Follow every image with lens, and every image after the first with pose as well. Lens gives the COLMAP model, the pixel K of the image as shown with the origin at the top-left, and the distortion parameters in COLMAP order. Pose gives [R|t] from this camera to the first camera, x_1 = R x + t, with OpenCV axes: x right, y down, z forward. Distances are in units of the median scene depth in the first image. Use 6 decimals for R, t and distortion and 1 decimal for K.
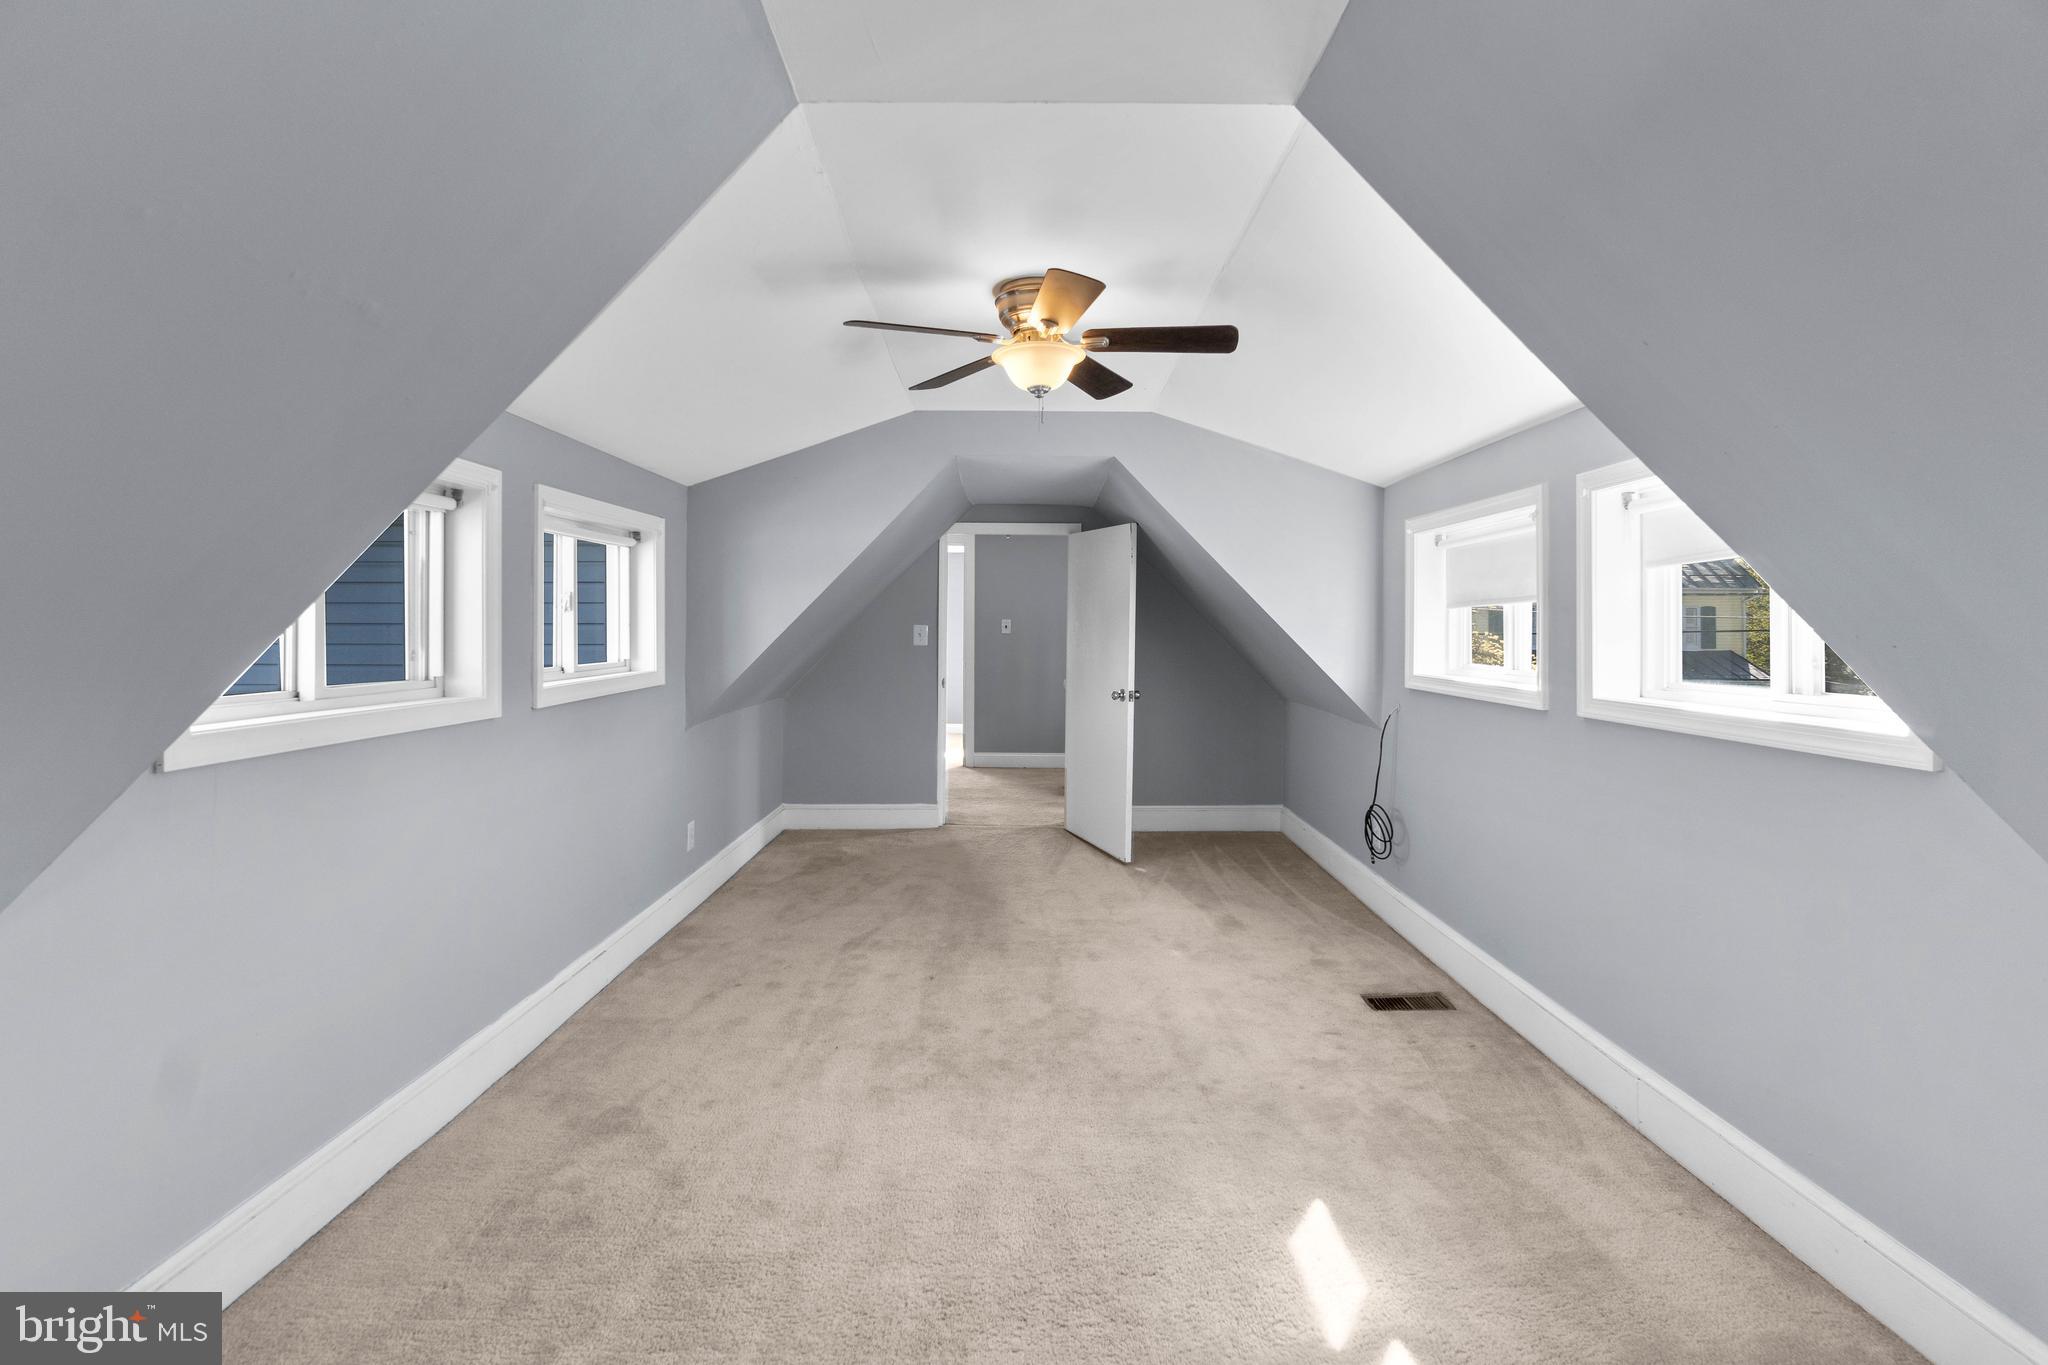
lens RADIAL K [[885.9, 0, 1036.2], [0, 885.9, 633.4], [0, 0, 1]] dist [-0.007739, 0.002731]
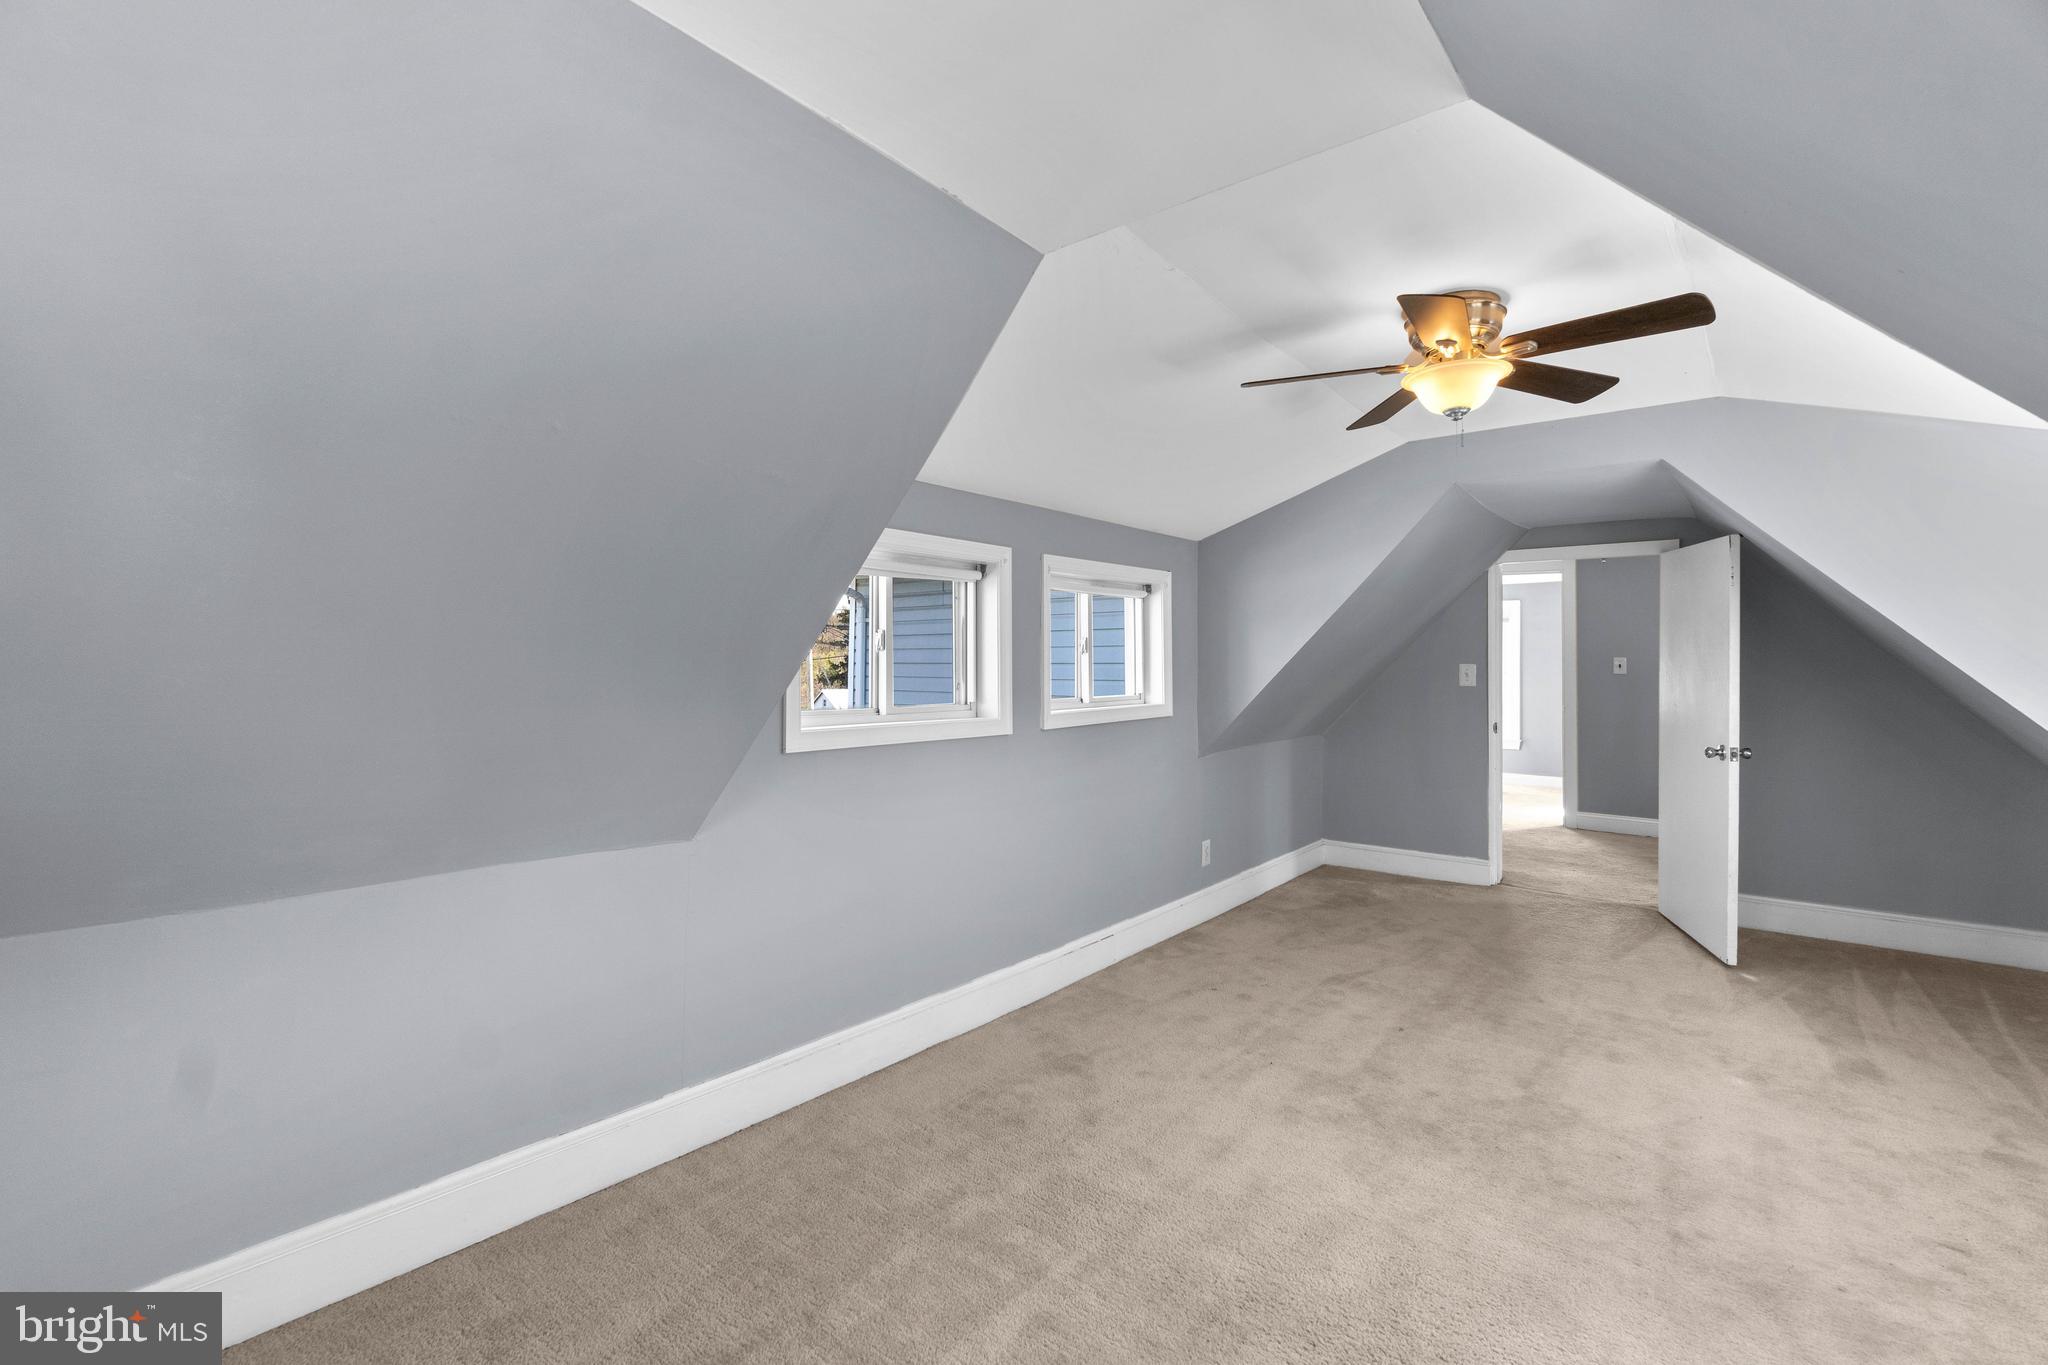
lens RADIAL K [[885.9, 0, 1043.9], [0, 885.9, 667.7], [0, 0, 1]] dist [-0.007739, 0.002731]
pose [[0.777047, 0.002199, -0.629439, 0.219739], [-0.005441, 0.999980, -0.003223, -0.000372], [0.629420, 0.005930, 0.777043, 0.003277]]
